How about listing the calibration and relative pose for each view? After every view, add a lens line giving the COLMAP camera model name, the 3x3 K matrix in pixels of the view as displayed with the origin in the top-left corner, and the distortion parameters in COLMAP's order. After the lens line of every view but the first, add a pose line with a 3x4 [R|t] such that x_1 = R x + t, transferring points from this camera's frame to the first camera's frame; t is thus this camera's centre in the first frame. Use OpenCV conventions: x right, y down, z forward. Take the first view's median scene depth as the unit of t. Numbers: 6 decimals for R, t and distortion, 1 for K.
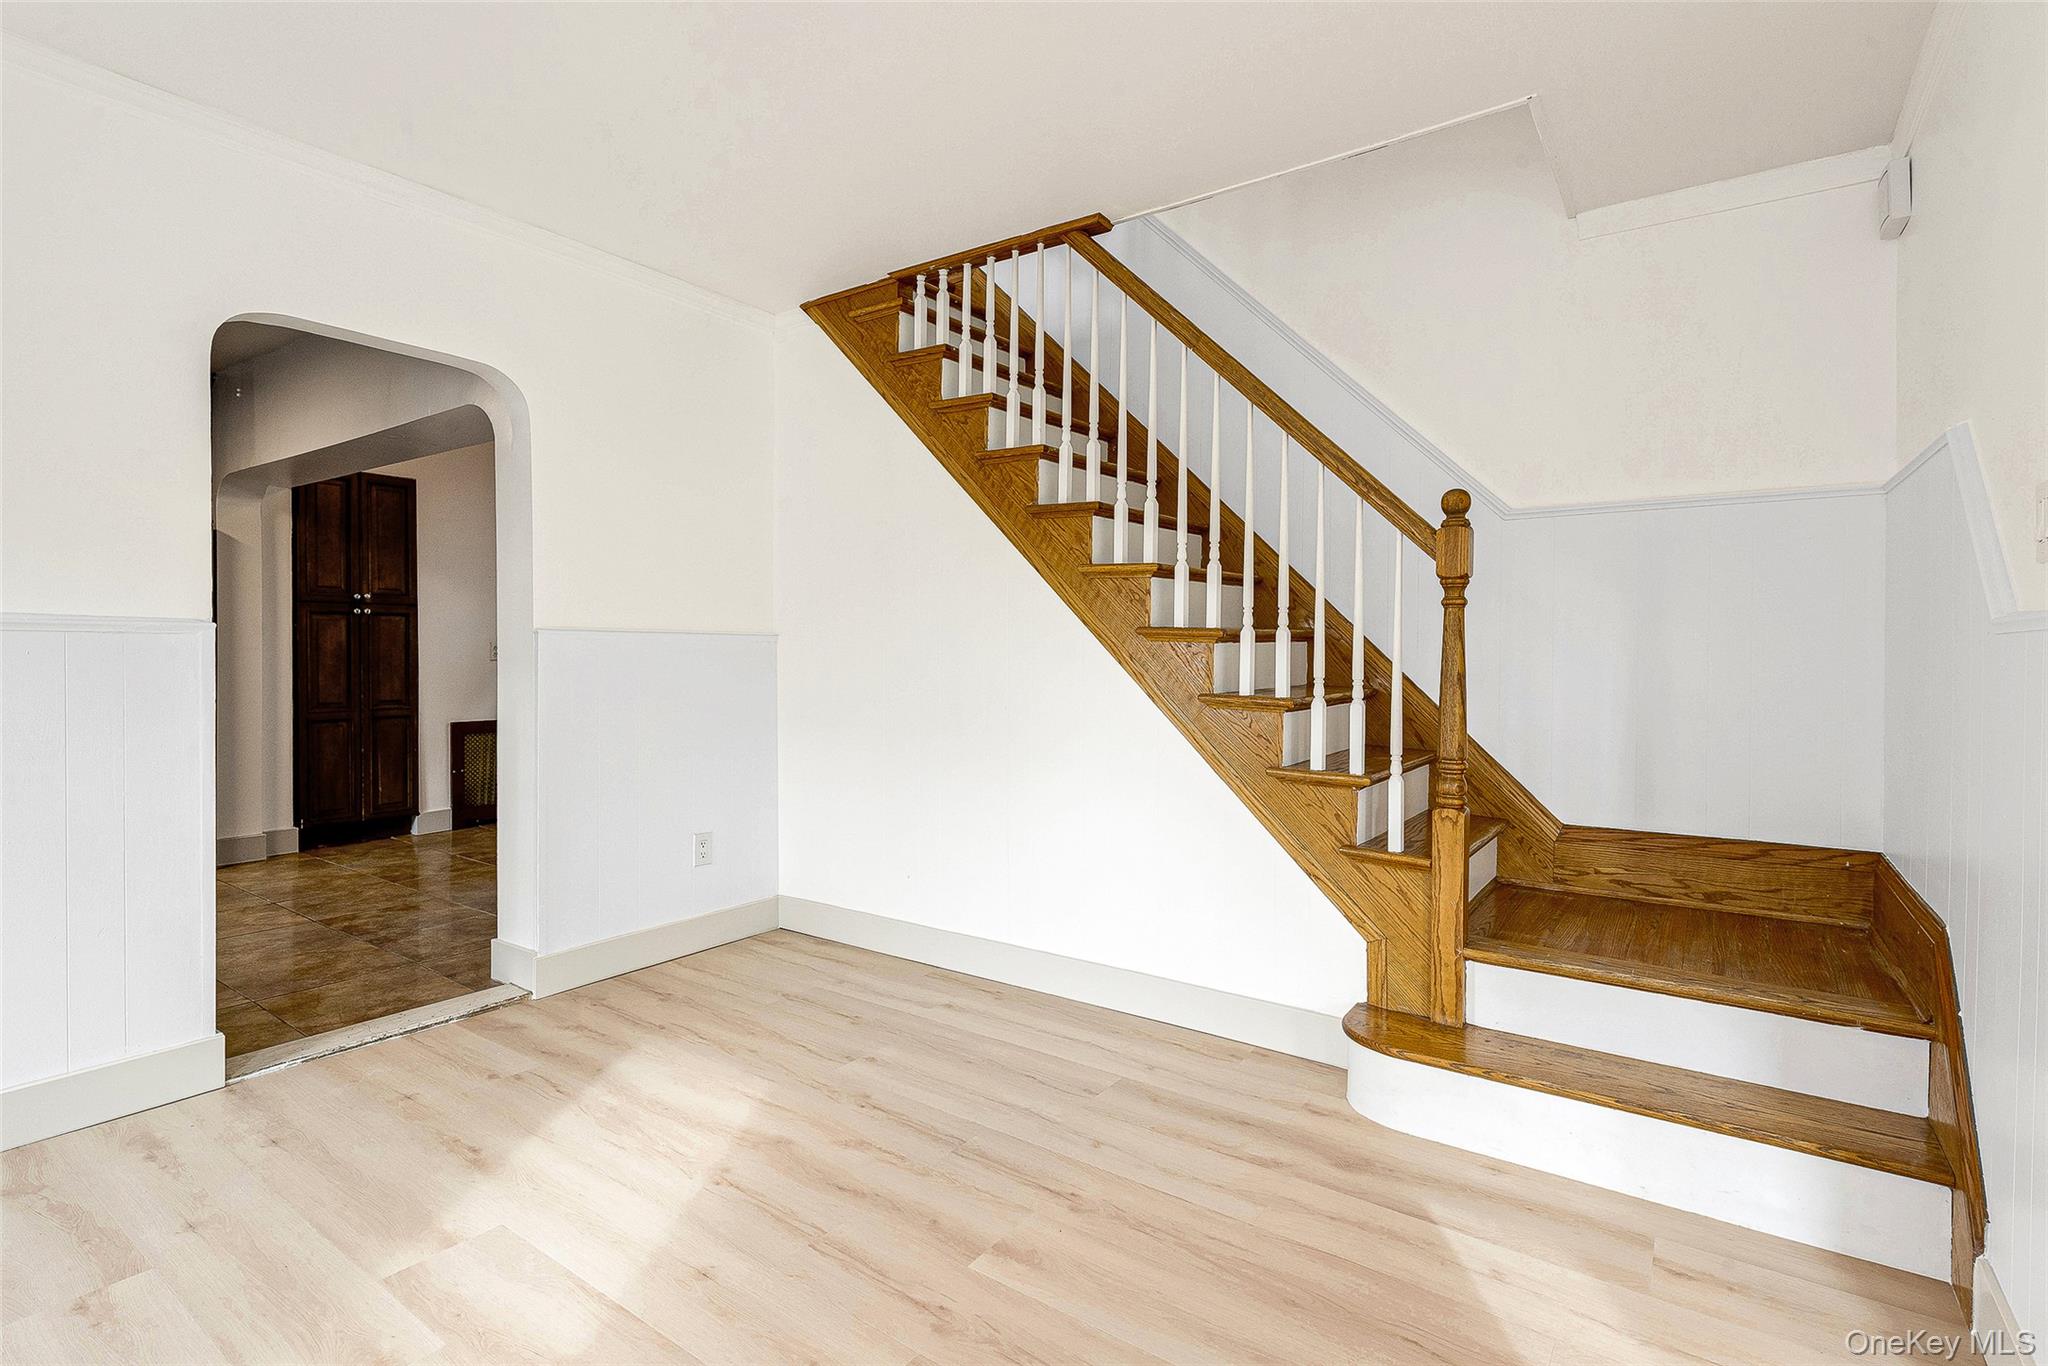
lens RADIAL K [[976.0, 0, 1024.0], [0, 976.0, 655.9], [0, 0, 1]] dist [0.014114, -0.010790]
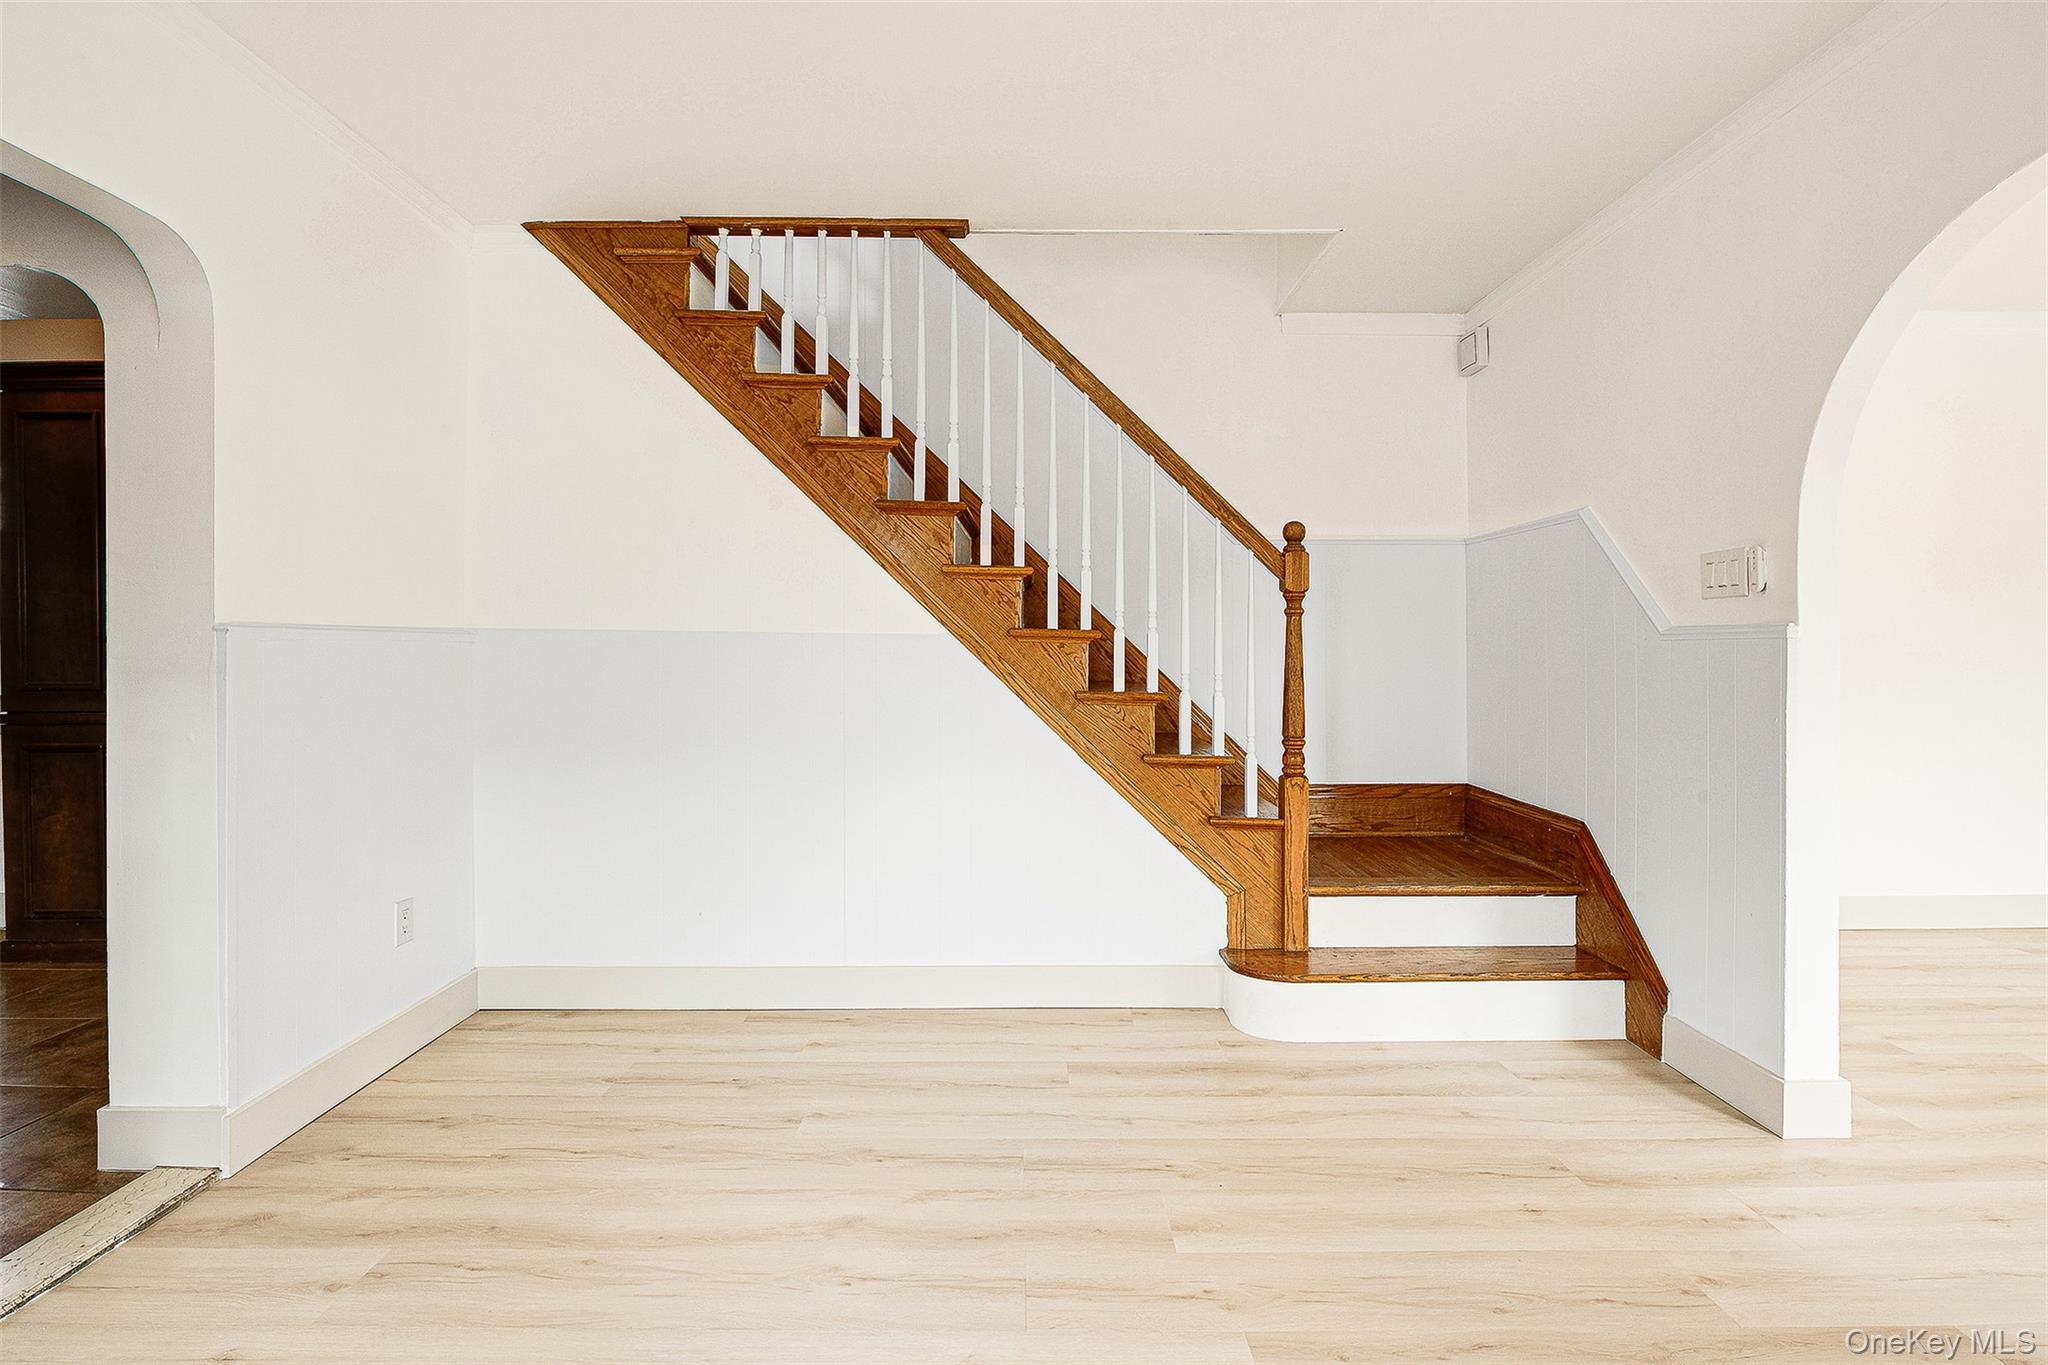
lens RADIAL K [[985.5, 0, 1018.7], [0, 985.5, 637.2], [0, 0, 1]] dist [-0.013616, -0.000737]
pose [[0.813690, 0.002006, 0.581296, -0.527458], [0.007266, 0.999881, -0.013621, -0.006632], [-0.581254, 0.015307, 0.813578, 0.166050]]
